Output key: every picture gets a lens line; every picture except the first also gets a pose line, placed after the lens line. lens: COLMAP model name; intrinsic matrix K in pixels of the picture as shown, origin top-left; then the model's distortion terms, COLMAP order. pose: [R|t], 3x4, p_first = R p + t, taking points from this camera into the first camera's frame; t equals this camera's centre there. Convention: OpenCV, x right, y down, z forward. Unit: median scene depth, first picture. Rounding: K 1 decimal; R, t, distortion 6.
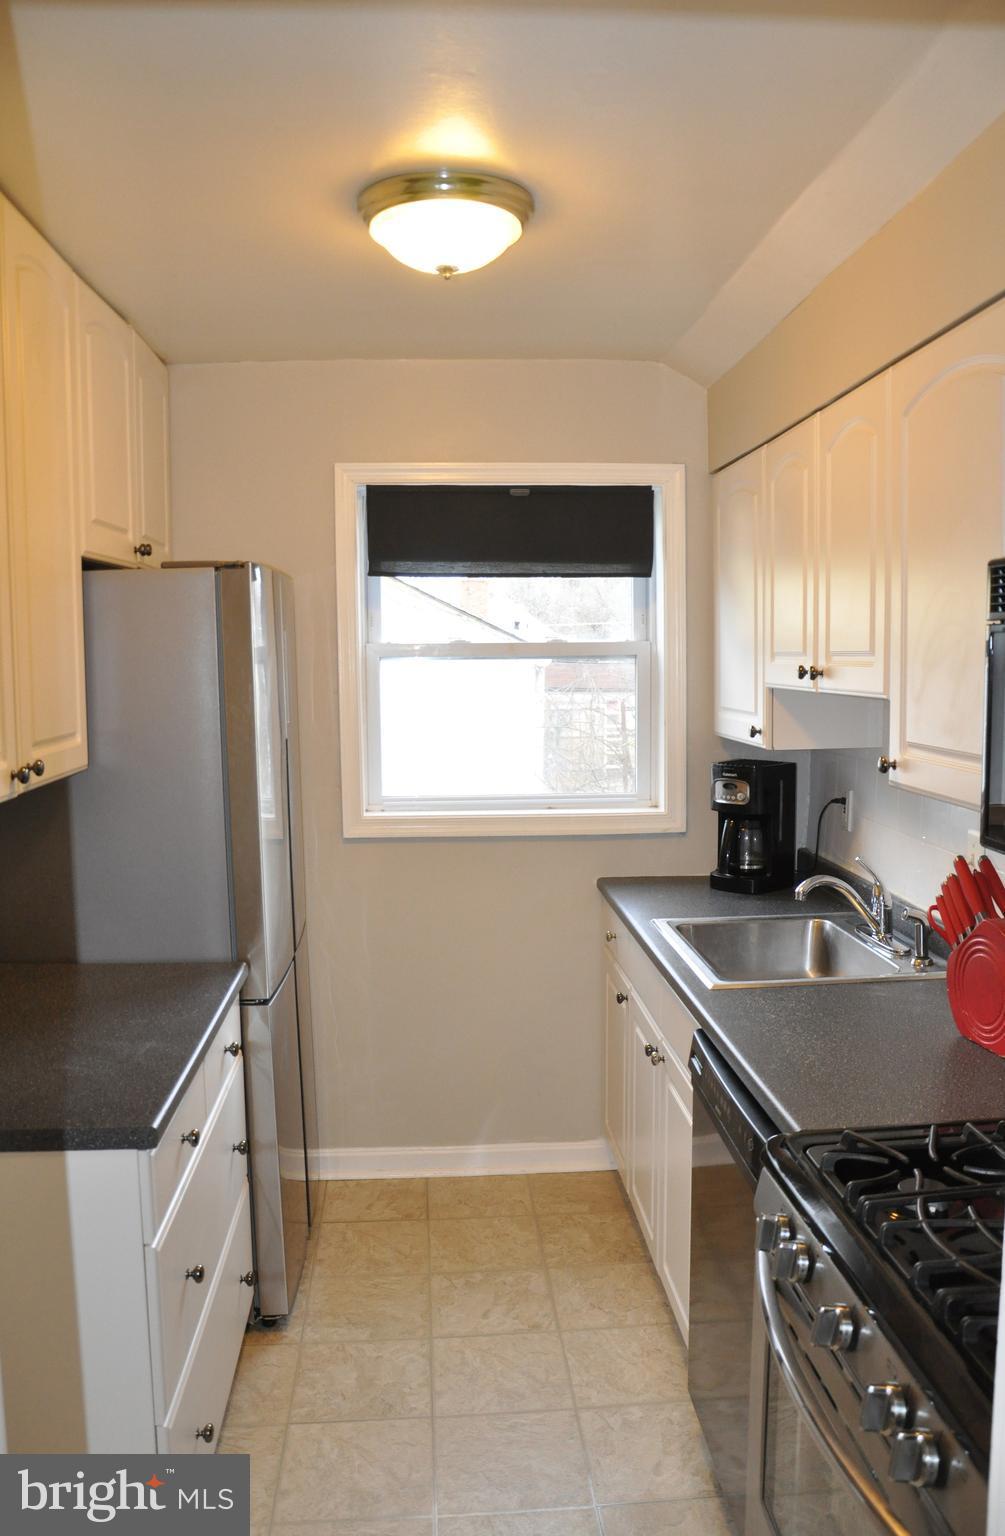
lens RADIAL K [[1218.3, 0, 514.1], [0, 1218.3, 770.5], [0, 0, 1]] dist [-0.131337, 0.073371]
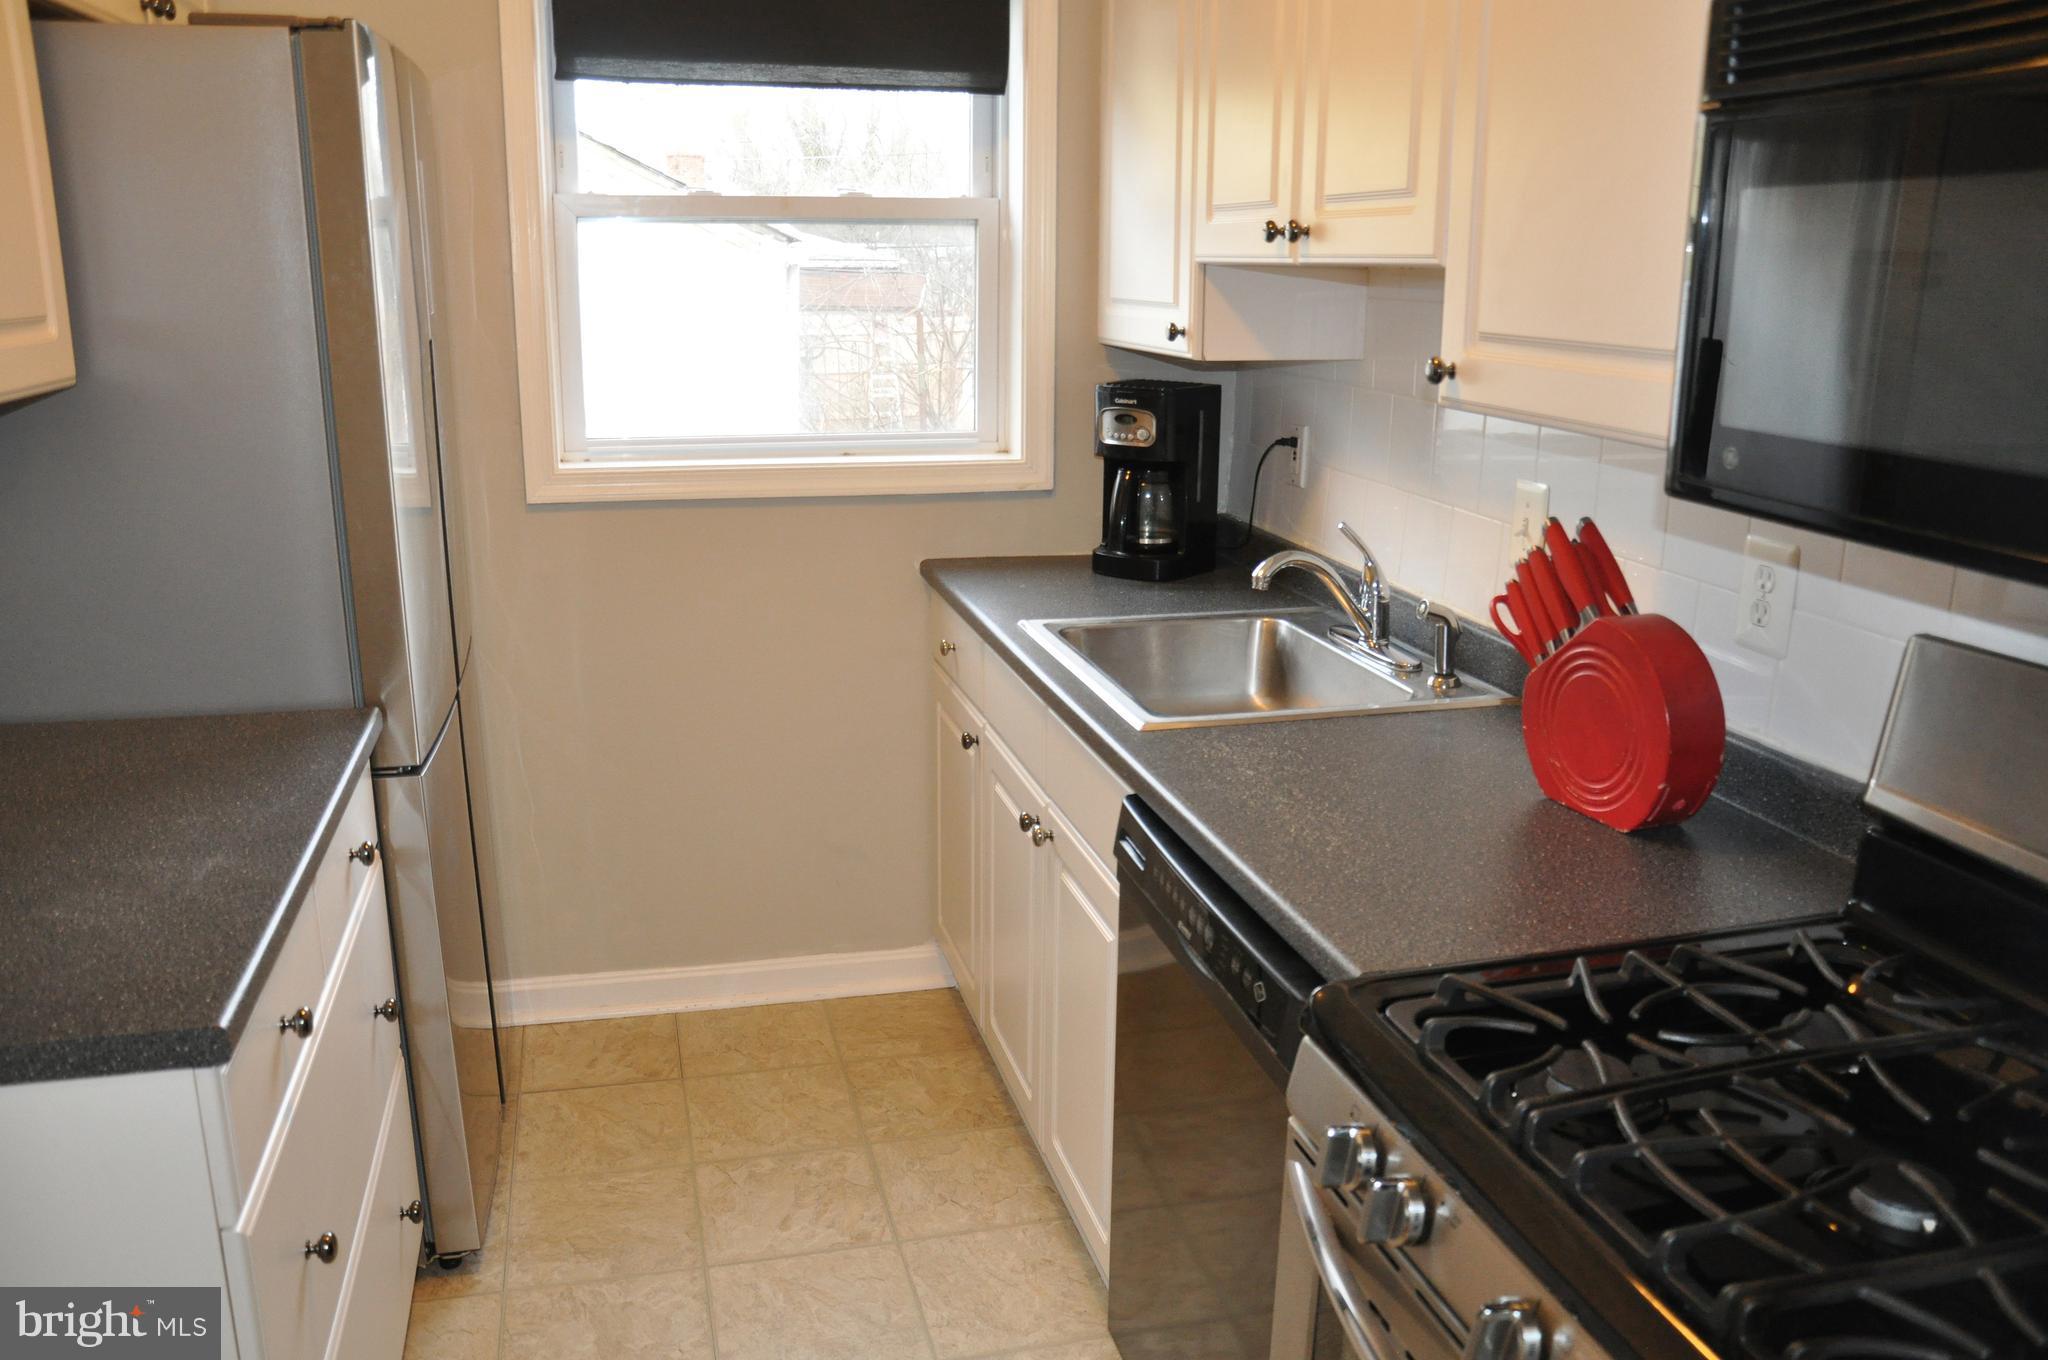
lens RADIAL K [[1612.5, 0, 1024.5], [0, 1612.5, 682.0], [0, 0, 1]] dist [-0.158648, 0.116703]
pose [[0.984916, -0.024955, 0.171226, -0.036157], [-0.002676, 0.987231, 0.159273, 0.018799], [-0.173015, -0.157328, 0.972272, 0.169449]]
